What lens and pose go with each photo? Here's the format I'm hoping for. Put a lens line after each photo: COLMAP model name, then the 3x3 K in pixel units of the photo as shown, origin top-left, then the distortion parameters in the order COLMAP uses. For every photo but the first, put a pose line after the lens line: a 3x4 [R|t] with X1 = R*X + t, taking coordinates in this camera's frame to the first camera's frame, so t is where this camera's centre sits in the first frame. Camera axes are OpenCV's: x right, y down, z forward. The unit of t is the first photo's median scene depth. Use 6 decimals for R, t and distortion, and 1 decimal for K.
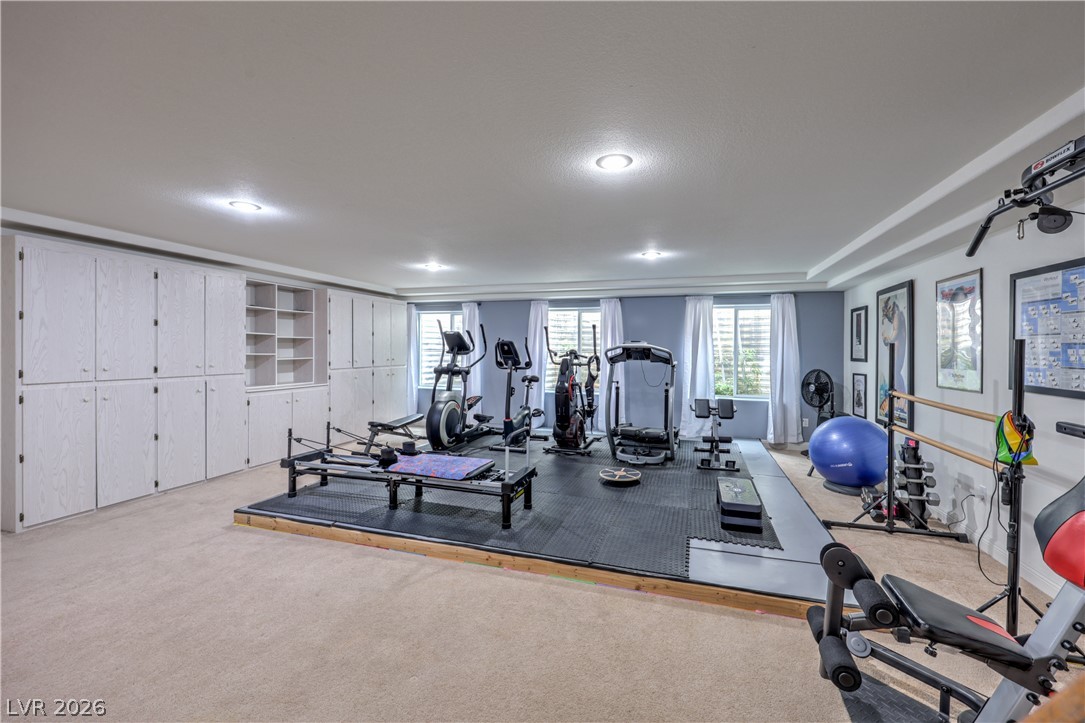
lens RADIAL K [[441.4, 0, 558.8], [0, 441.4, 343.3], [0, 0, 1]] dist [0.000918, -0.000021]
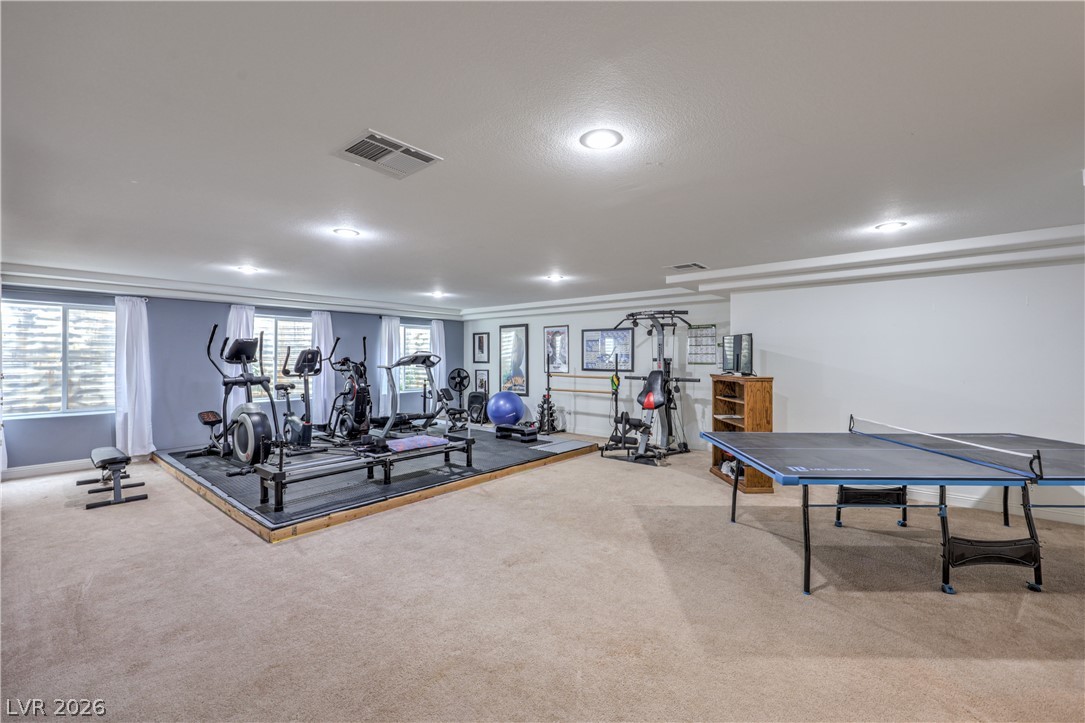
lens RADIAL K [[441.4, 0, 547.2], [0, 441.4, 359.3], [0, 0, 1]] dist [0.000918, -0.000021]
pose [[0.395689, -0.009762, 0.918333, -1.075183], [-0.007268, 0.999879, 0.013761, -0.001152], [-0.918356, -0.012120, 0.395570, 0.070056]]
